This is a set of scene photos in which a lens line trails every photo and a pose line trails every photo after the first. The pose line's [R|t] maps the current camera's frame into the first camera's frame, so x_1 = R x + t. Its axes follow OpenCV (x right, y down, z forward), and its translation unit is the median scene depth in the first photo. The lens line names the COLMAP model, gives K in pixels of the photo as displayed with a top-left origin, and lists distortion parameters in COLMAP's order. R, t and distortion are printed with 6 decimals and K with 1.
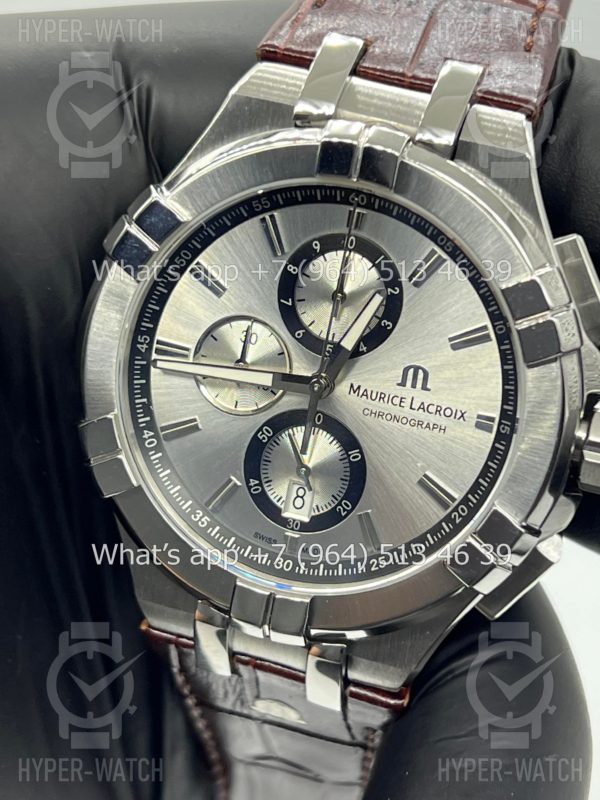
lens RADIAL K [[1772.9, 0, 300.0], [0, 1772.9, 400.0], [0, 0, 1]] dist [0.209129, -0.126469]
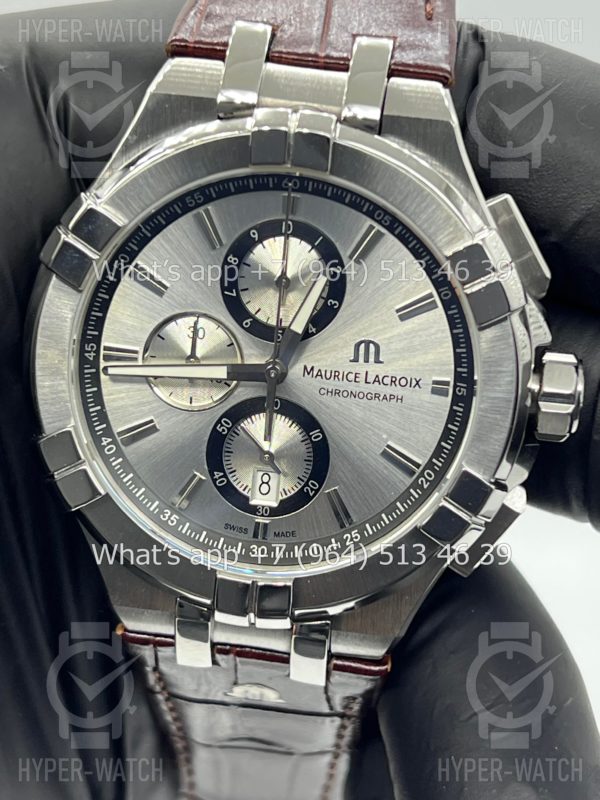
lens RADIAL K [[1772.9, 0, 300.0], [0, 1772.9, 400.0], [0, 0, 1]] dist [0.209129, -0.126469]
pose [[0.984317, -0.128626, 0.120730, -0.098461], [0.125535, 0.991543, 0.032902, -0.023471], [-0.123942, -0.017230, 0.992140, -0.004590]]
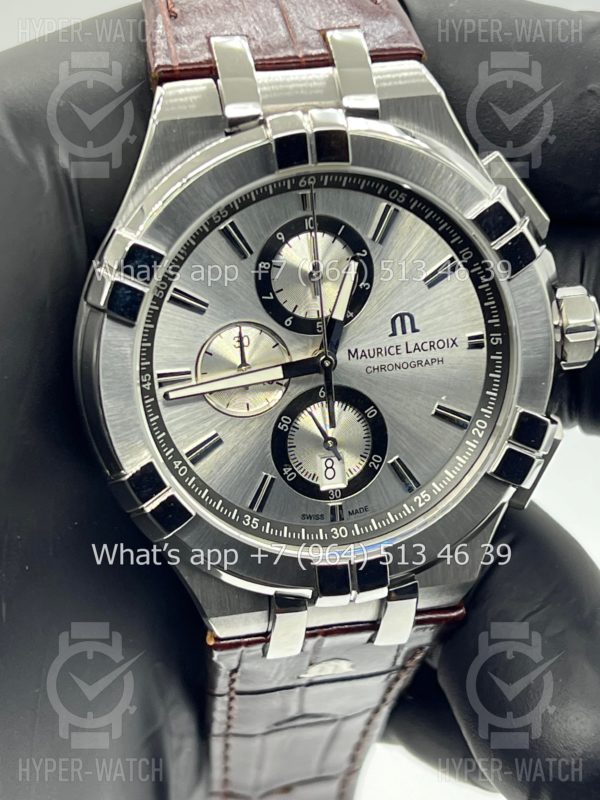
lens RADIAL K [[1772.9, 0, 300.0], [0, 1772.9, 400.0], [0, 0, 1]] dist [0.209129, -0.126469]
pose [[0.874870, -0.345437, 0.339523, -0.367500], [0.328875, 0.938271, 0.107183, -0.104393], [-0.355590, 0.017889, 0.934471, 0.019150]]
